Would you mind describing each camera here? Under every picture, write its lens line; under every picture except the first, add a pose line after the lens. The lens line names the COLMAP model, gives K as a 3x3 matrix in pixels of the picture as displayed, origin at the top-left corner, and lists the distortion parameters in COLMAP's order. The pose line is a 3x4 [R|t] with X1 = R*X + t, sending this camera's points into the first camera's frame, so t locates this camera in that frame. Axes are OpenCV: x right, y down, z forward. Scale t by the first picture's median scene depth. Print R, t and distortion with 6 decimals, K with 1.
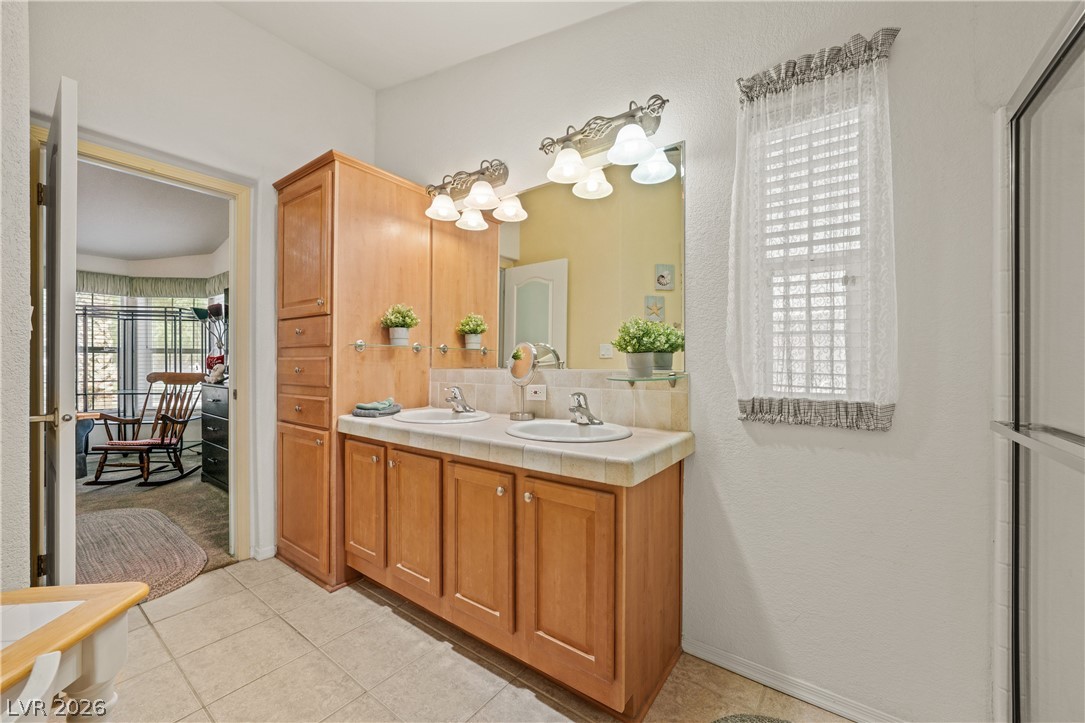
lens RADIAL K [[424.5, 0, 539.4], [0, 424.5, 360.2], [0, 0, 1]] dist [-0.023344, 0.007426]
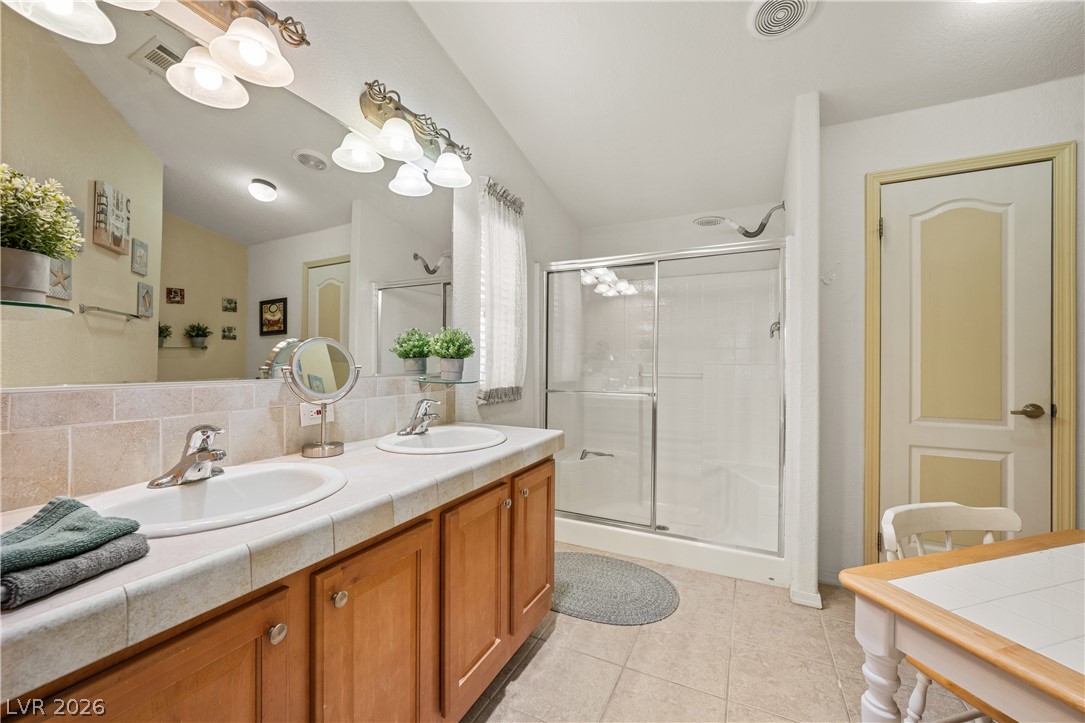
lens RADIAL K [[424.5, 0, 539.4], [0, 424.5, 360.2], [0, 0, 1]] dist [-0.023344, 0.007426]
pose [[-0.174905, 0.002866, 0.984581, -1.044653], [-0.007830, 0.999960, -0.004302, -0.011176], [-0.984554, -0.008461, -0.174876, 1.095388]]
